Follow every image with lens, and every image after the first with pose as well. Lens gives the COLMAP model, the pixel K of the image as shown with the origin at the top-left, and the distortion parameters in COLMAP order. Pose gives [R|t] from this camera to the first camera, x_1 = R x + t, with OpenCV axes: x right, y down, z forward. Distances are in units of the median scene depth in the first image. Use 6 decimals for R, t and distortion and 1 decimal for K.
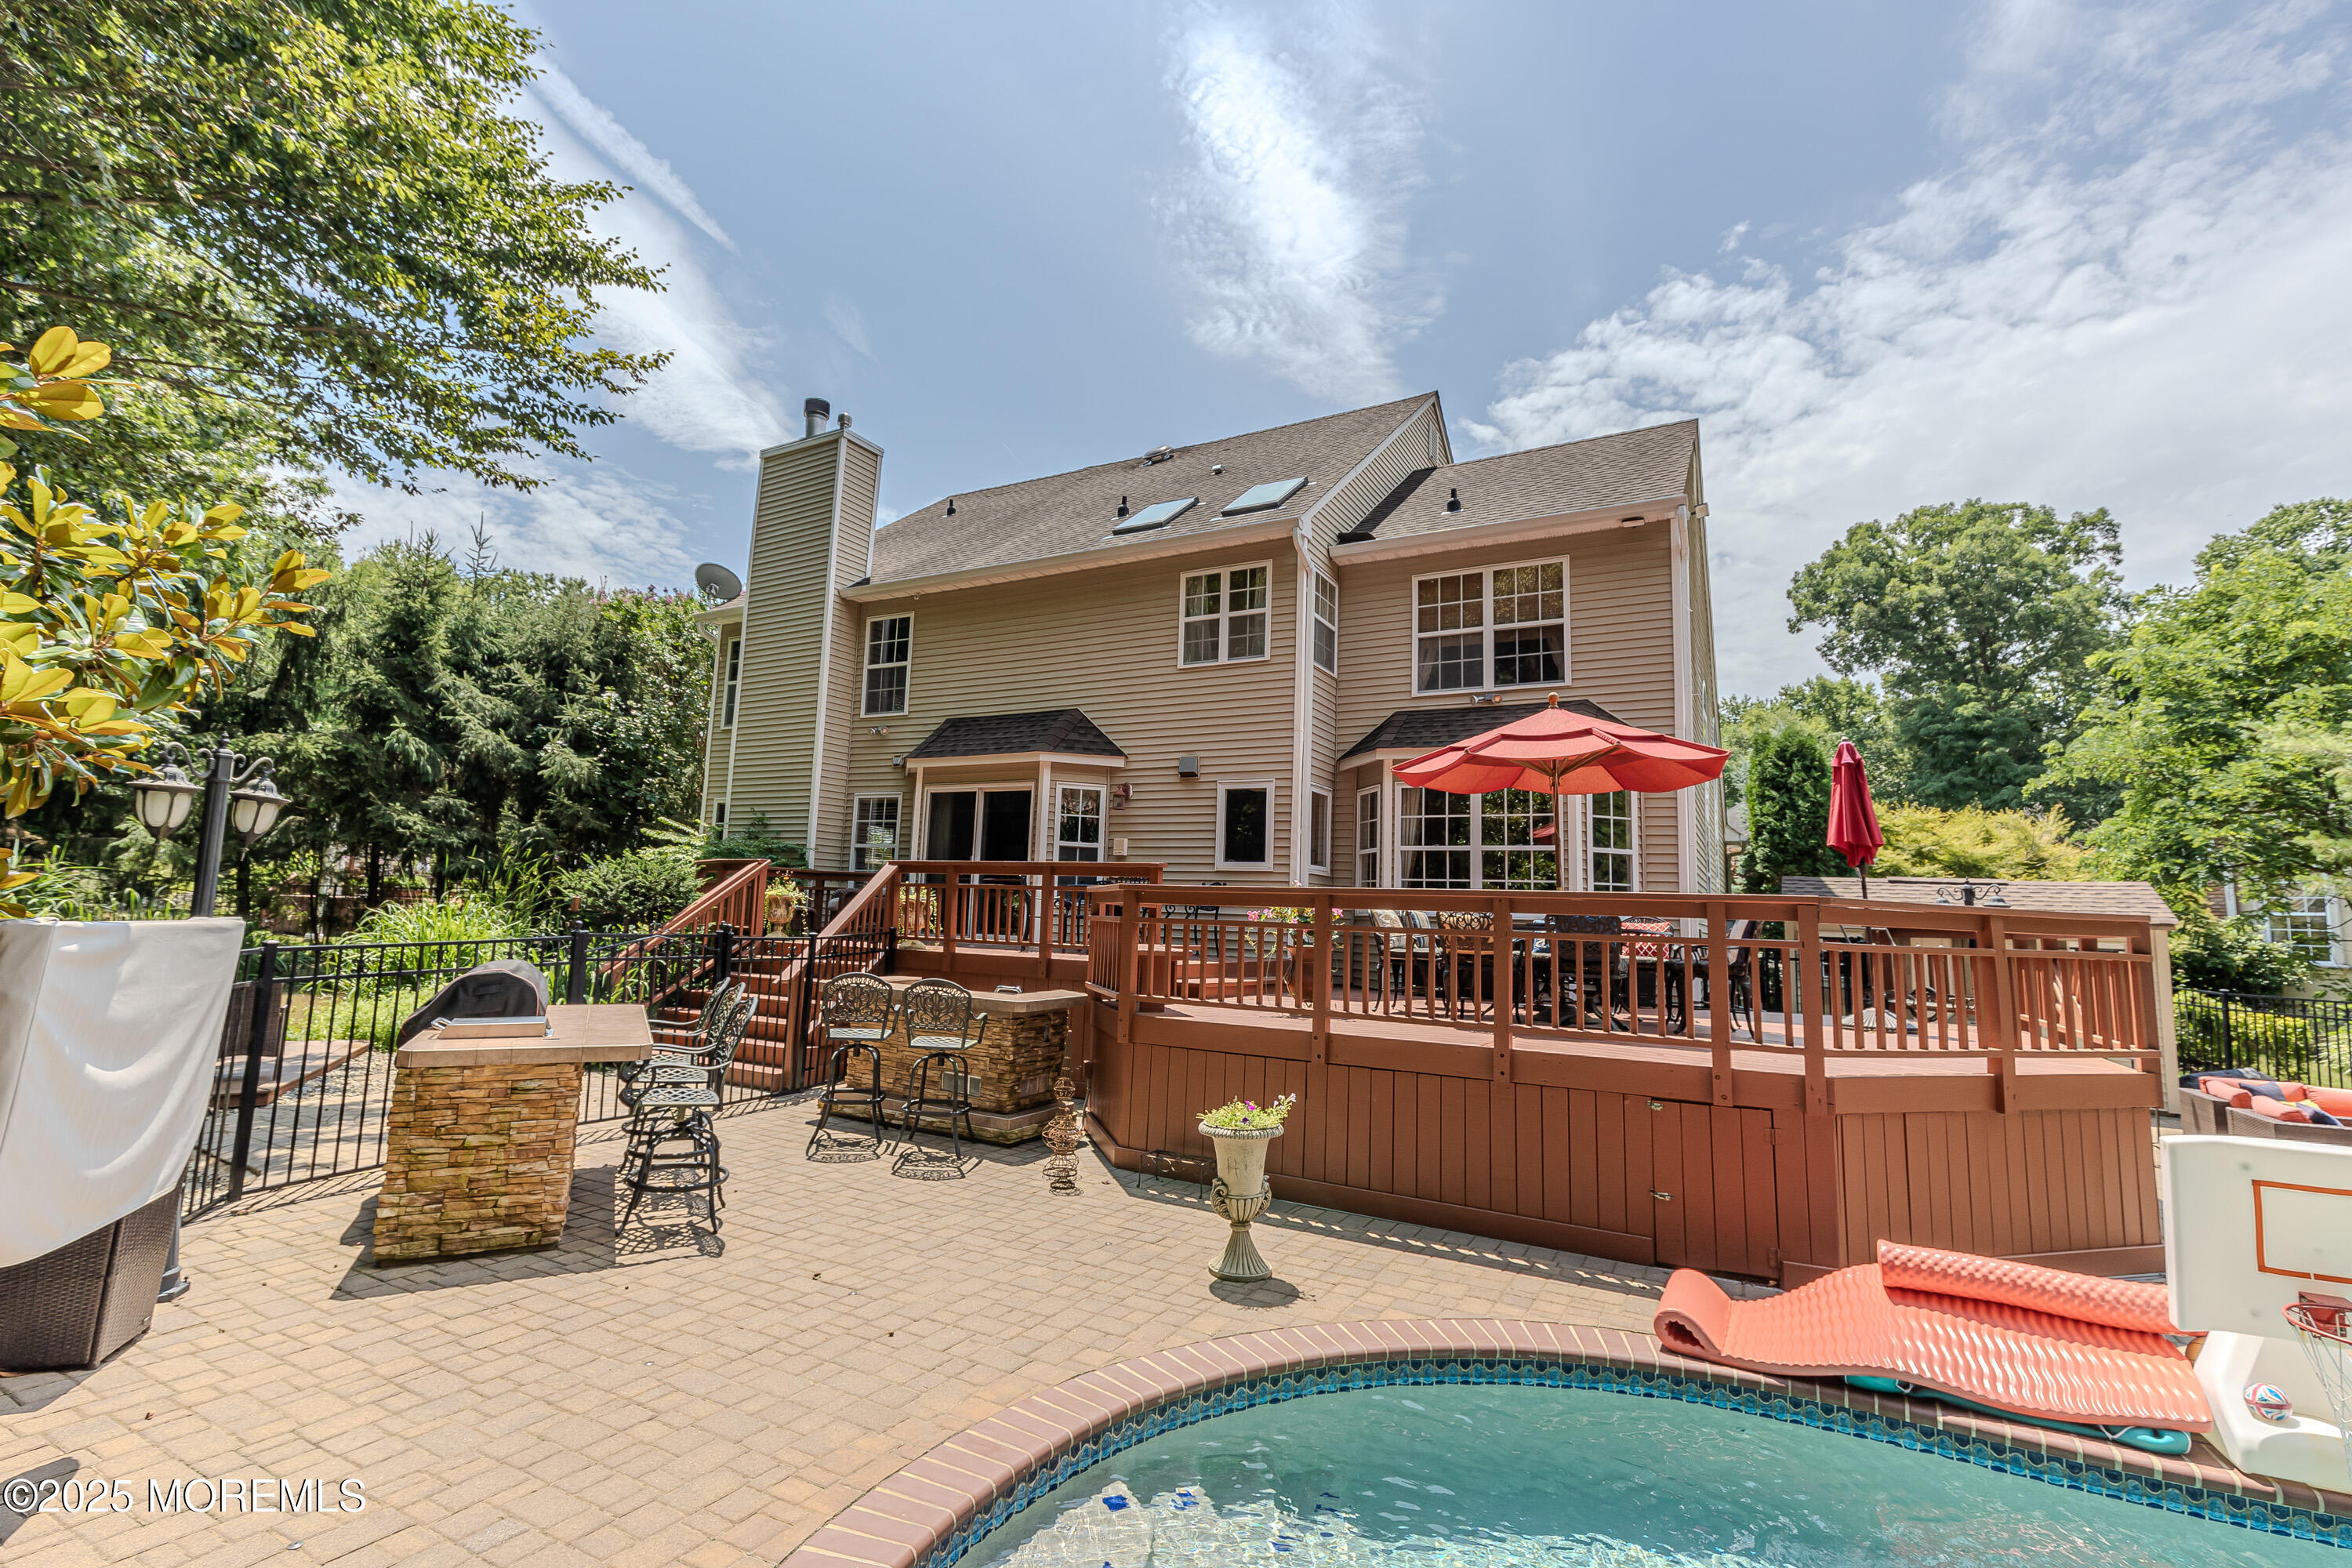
lens RADIAL K [[1053.4, 0, 1180.3], [0, 1053.4, 790.9], [0, 0, 1]] dist [-0.007460, 0.000067]
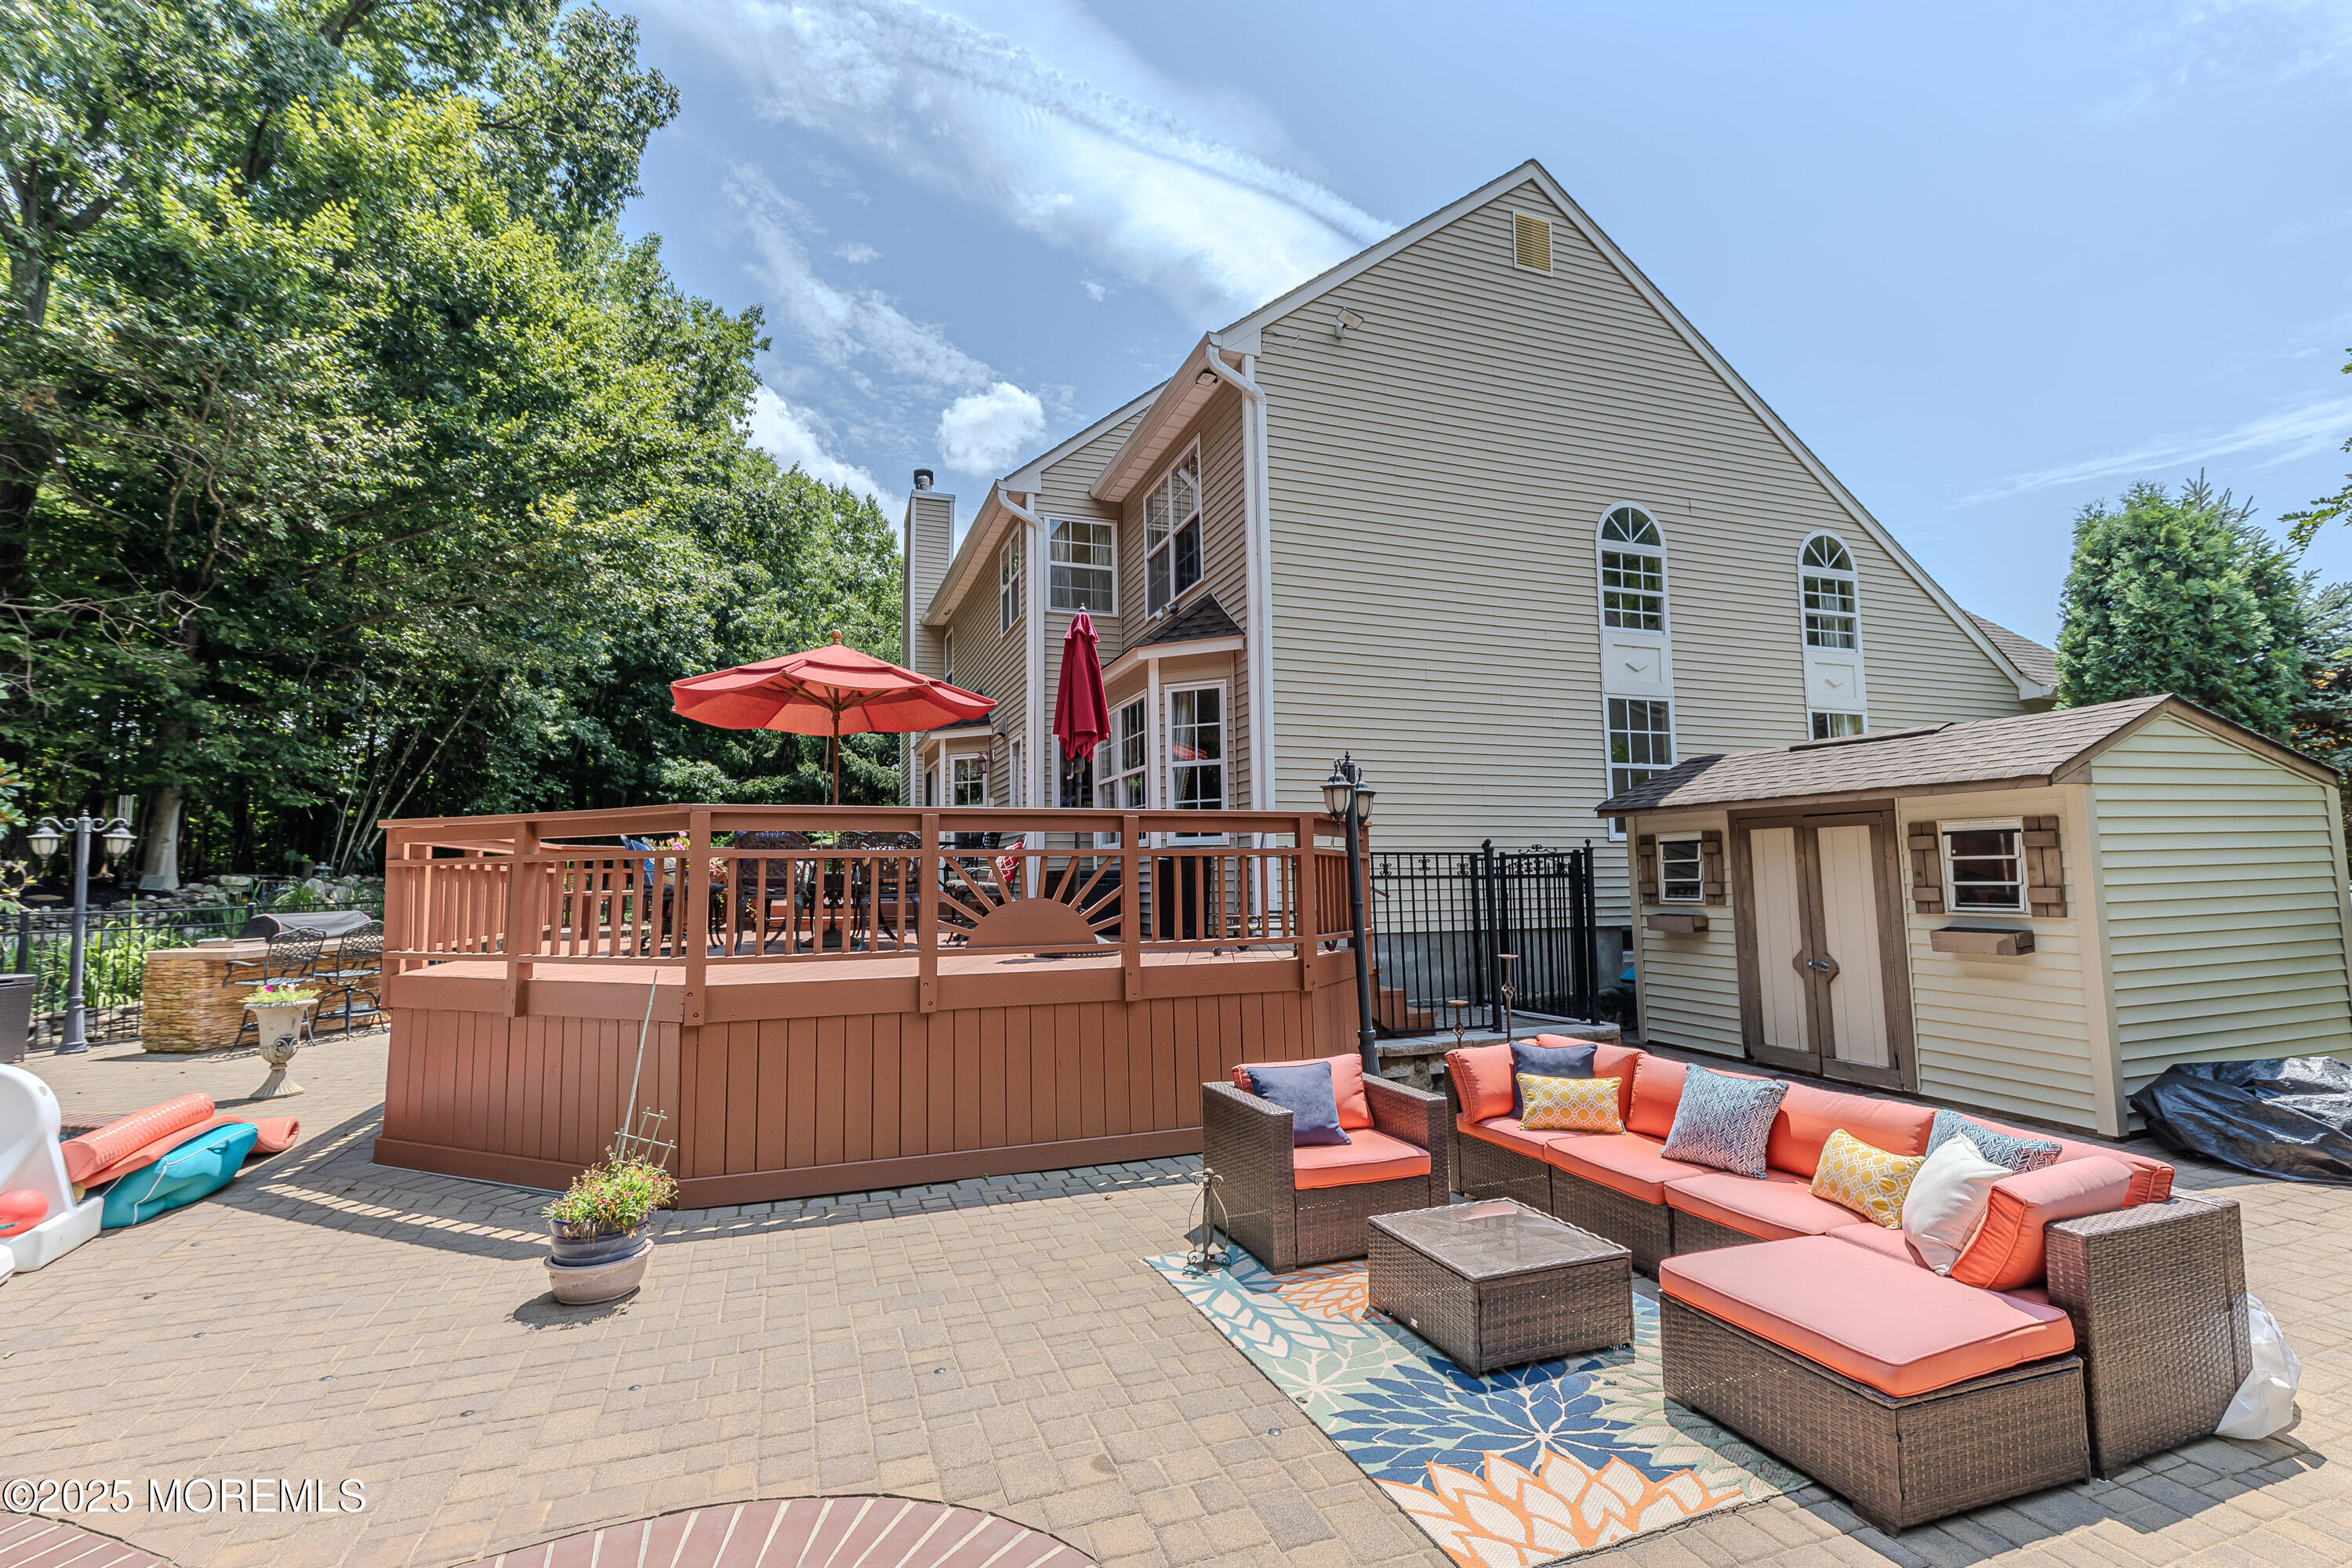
lens RADIAL K [[1041.4, 0, 1168.7], [0, 1041.4, 785.6], [0, 0, 1]] dist [0.008749, 0.000221]
pose [[0.758607, -0.103465, -0.643281, 0.793225], [0.119652, 0.992643, -0.018553, 0.074346], [0.640468, -0.062895, 0.765405, 0.265540]]
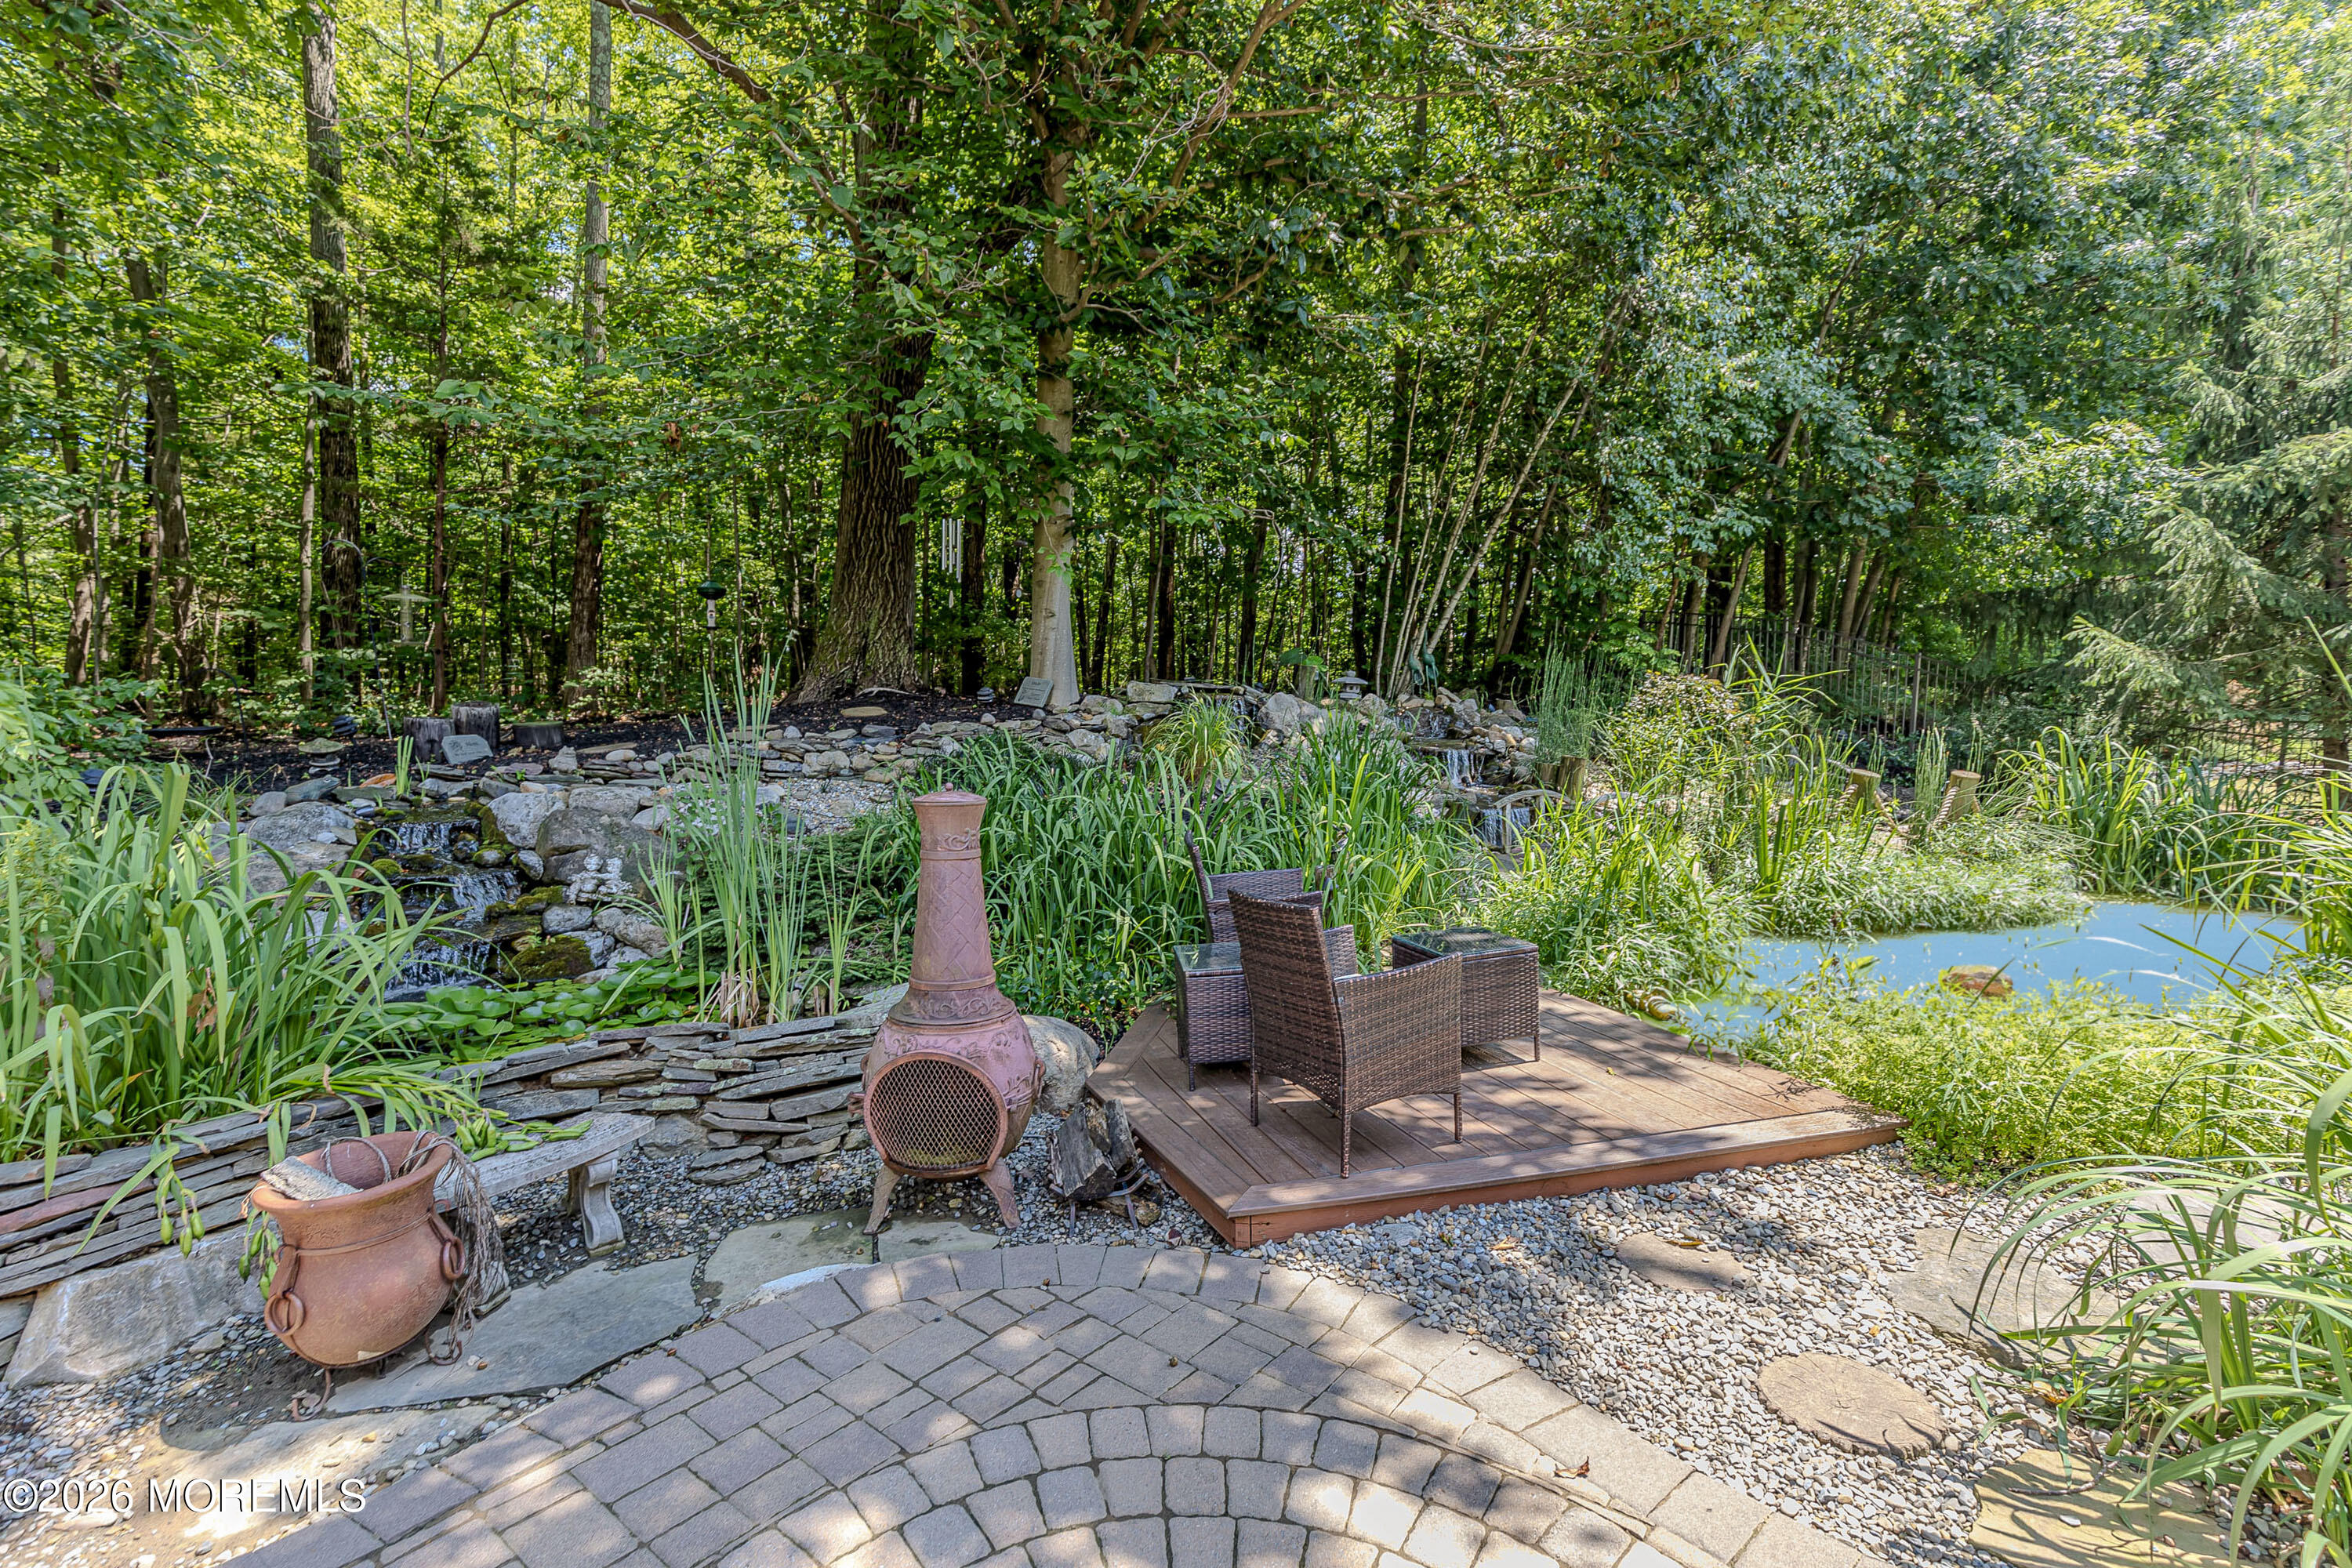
lens RADIAL K [[1077.0, 0, 1176.0], [0, 1077.0, 784.0], [0, 0, 1]] dist [0.003002, 0.000030]
pose [[-0.127729, 0.015153, -0.991693, -0.313277], [0.089937, 0.995941, 0.003634, 0.087155], [0.987723, -0.088726, -0.128573, 0.633580]]
